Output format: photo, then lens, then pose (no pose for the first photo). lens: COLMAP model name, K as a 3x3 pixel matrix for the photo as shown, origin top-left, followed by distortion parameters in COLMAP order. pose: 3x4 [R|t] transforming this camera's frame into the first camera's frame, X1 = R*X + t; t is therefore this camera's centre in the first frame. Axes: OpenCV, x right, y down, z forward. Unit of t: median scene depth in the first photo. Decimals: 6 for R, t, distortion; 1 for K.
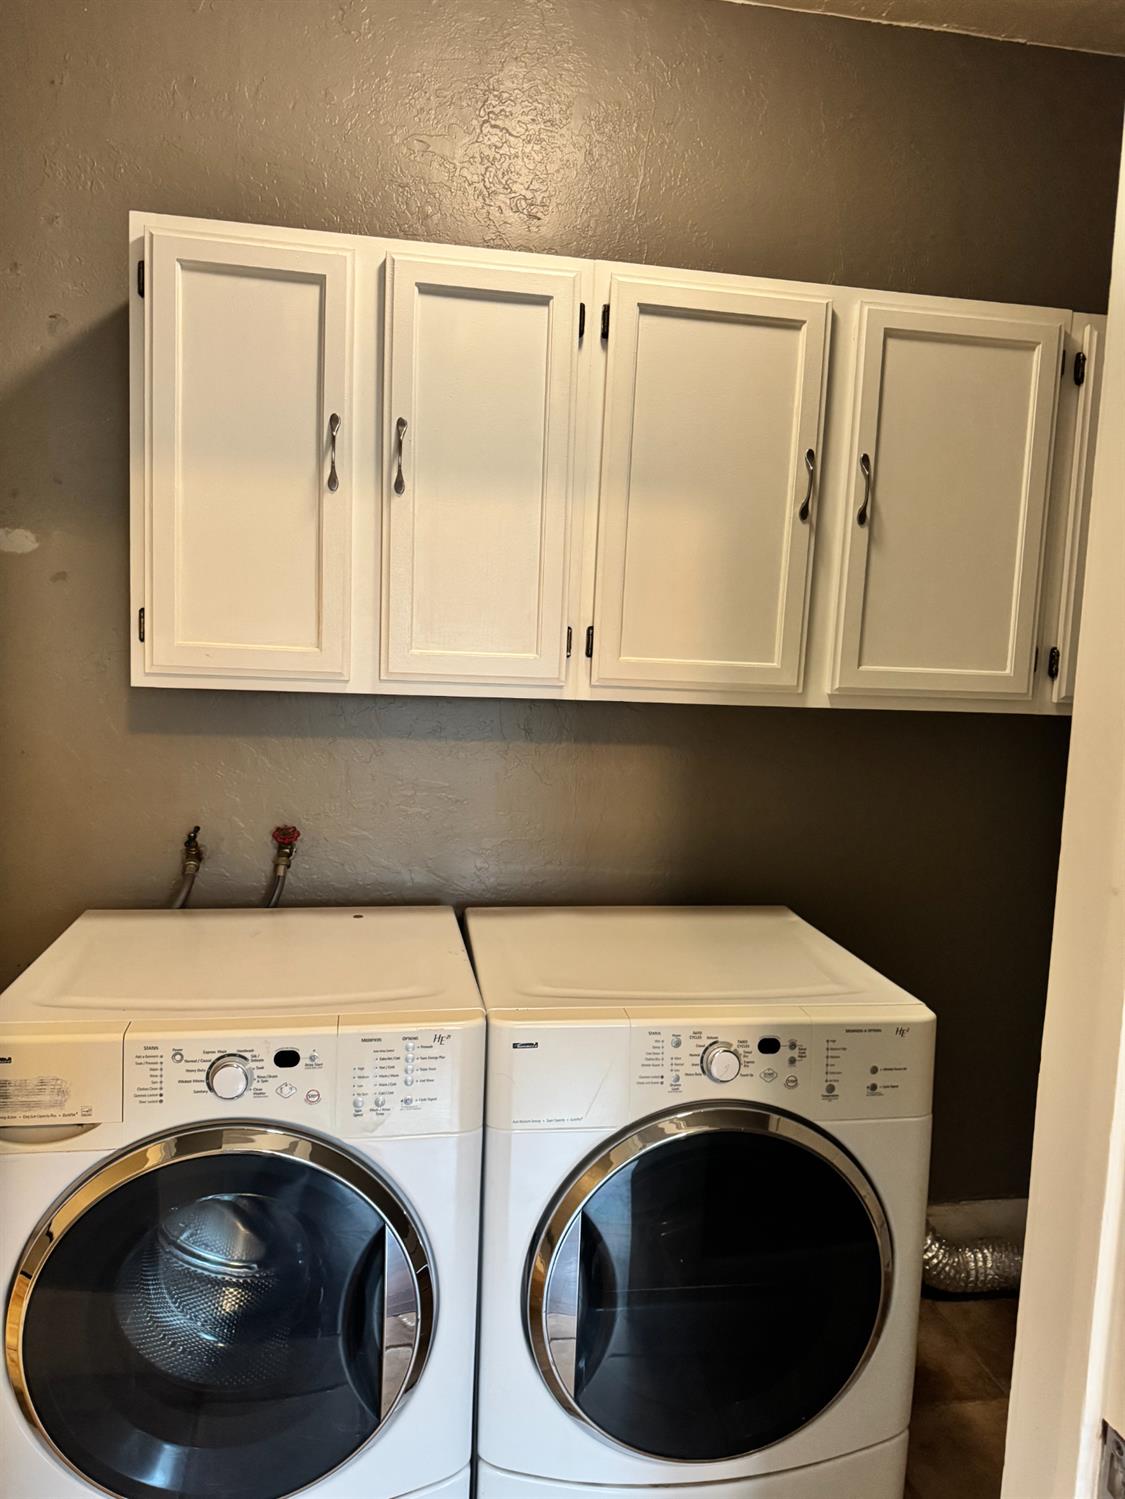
lens RADIAL K [[1057.7, 0, 560.8], [0, 1057.7, 753.7], [0, 0, 1]] dist [0.085054, -0.098694]
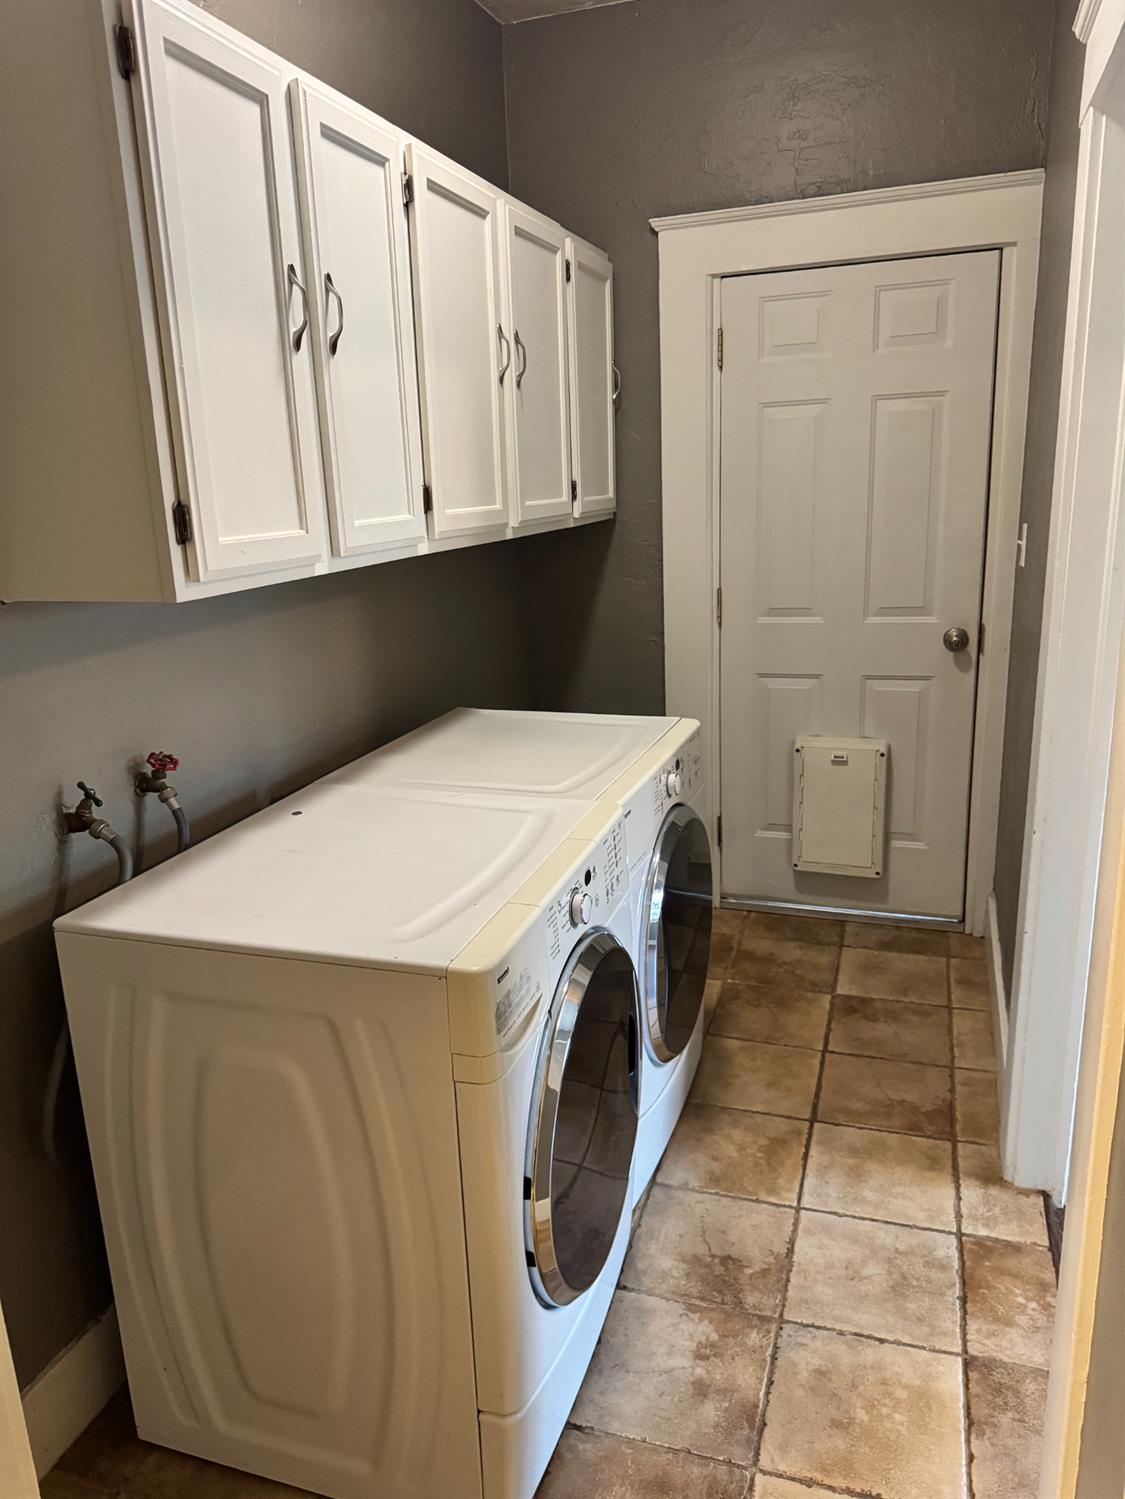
lens RADIAL K [[1057.7, 0, 560.8], [0, 1057.7, 753.7], [0, 0, 1]] dist [0.085054, -0.098694]
pose [[0.471010, -0.281318, 0.836068, -0.919704], [0.145786, 0.959577, 0.240745, -0.100409], [-0.869997, 0.008494, 0.492983, 0.339815]]
